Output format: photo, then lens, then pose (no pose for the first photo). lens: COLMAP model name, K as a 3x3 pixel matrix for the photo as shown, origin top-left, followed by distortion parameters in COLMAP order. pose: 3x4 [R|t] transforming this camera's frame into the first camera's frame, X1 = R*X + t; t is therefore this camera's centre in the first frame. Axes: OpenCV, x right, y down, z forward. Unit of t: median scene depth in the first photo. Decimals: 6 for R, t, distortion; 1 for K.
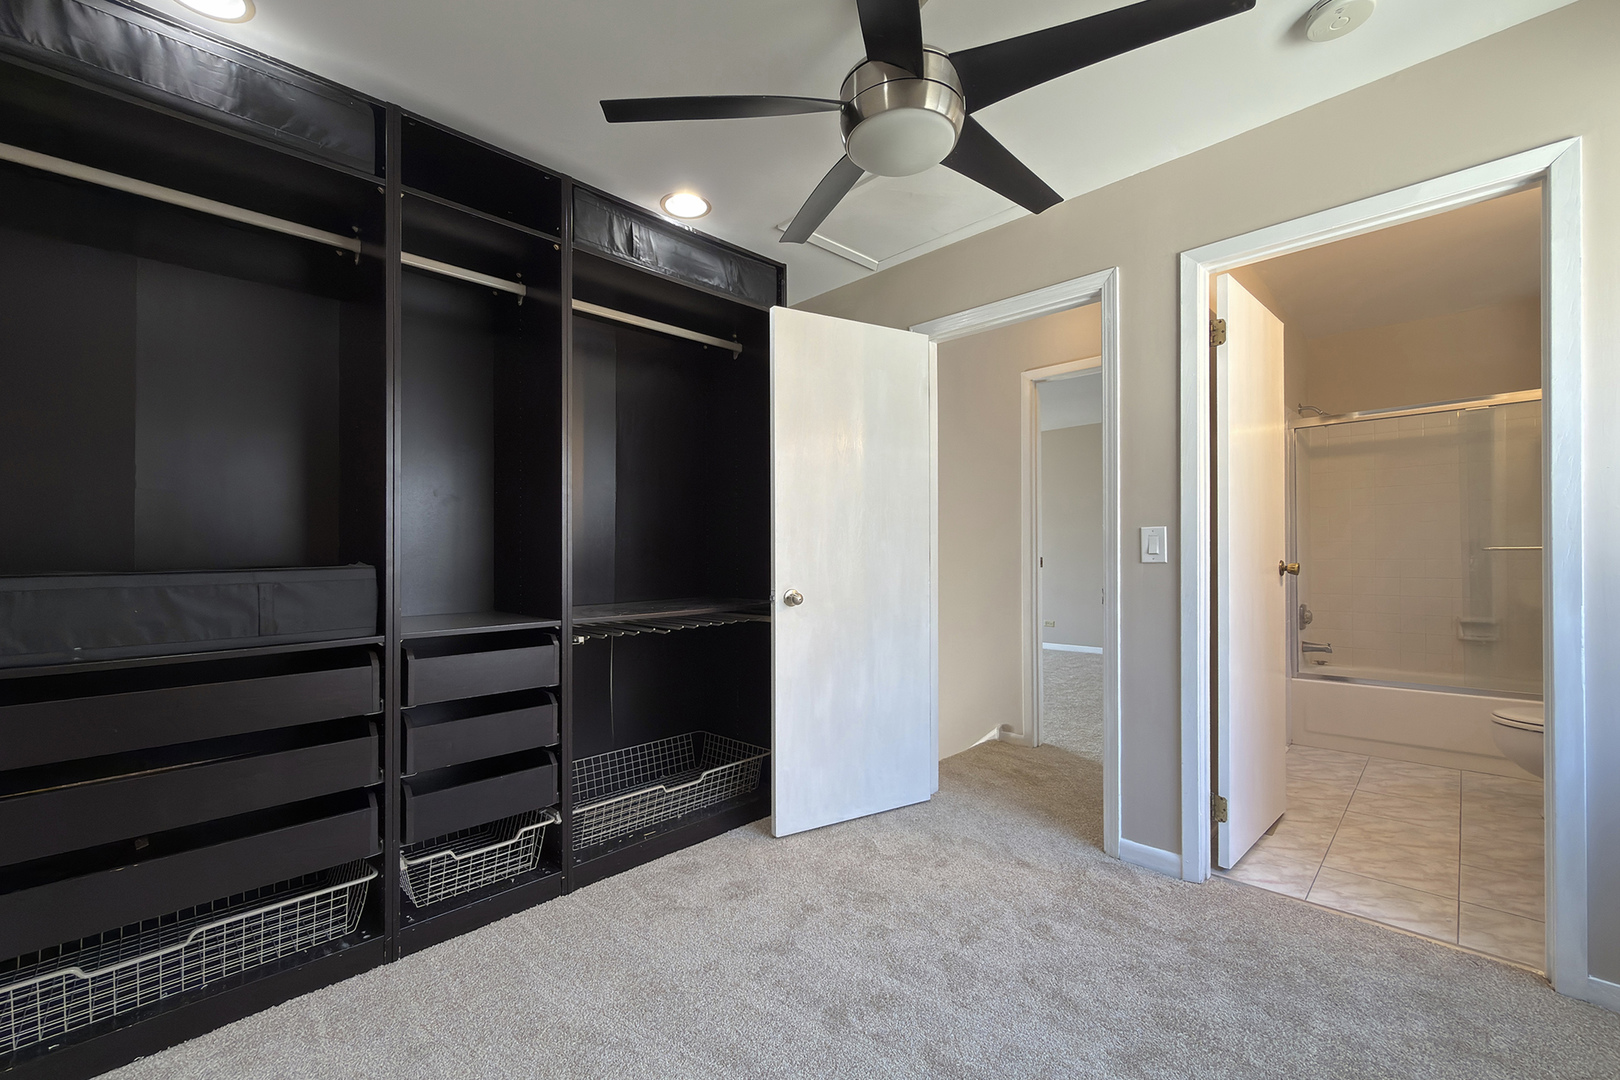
lens RADIAL K [[673.2, 0, 810.3], [0, 673.2, 543.3], [0, 0, 1]] dist [0.000233, -0.000133]
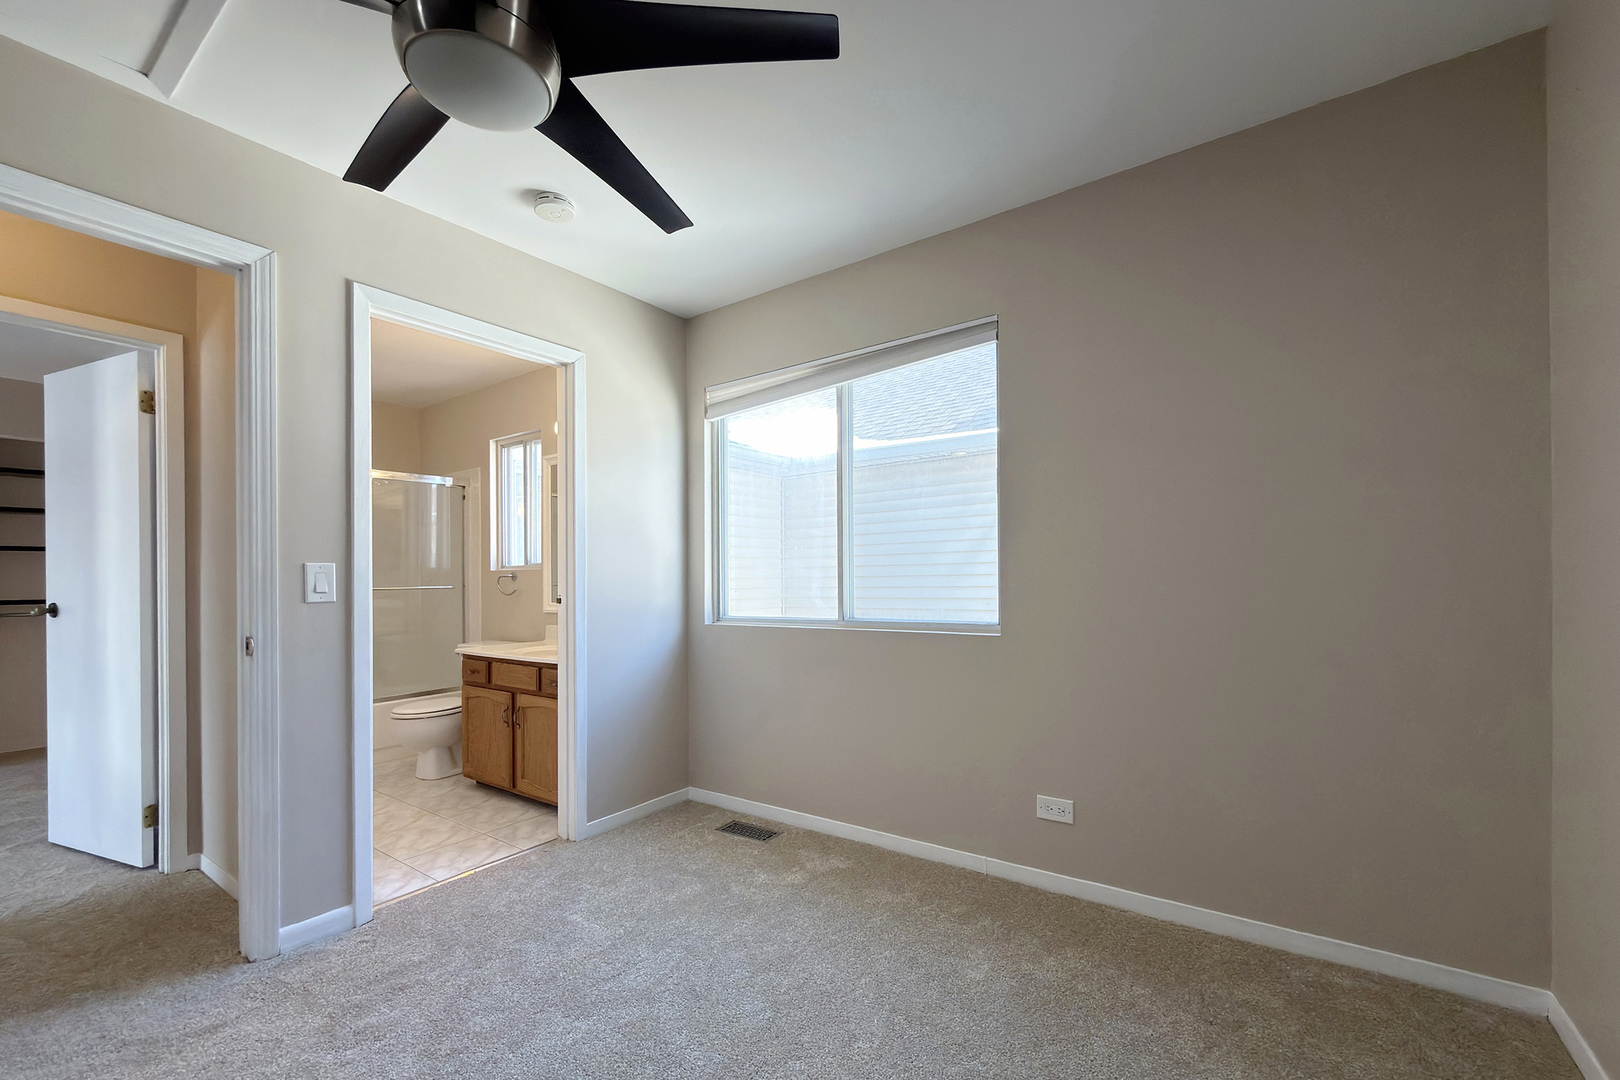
lens RADIAL K [[673.2, 0, 809.7], [0, 673.2, 582.6], [0, 0, 1]] dist [0.000233, -0.000133]
pose [[-0.157165, 0.005666, 0.987556, -0.490890], [0.001062, 0.999984, -0.005568, 0.008392], [-0.987572, 0.000173, -0.157169, 0.486311]]
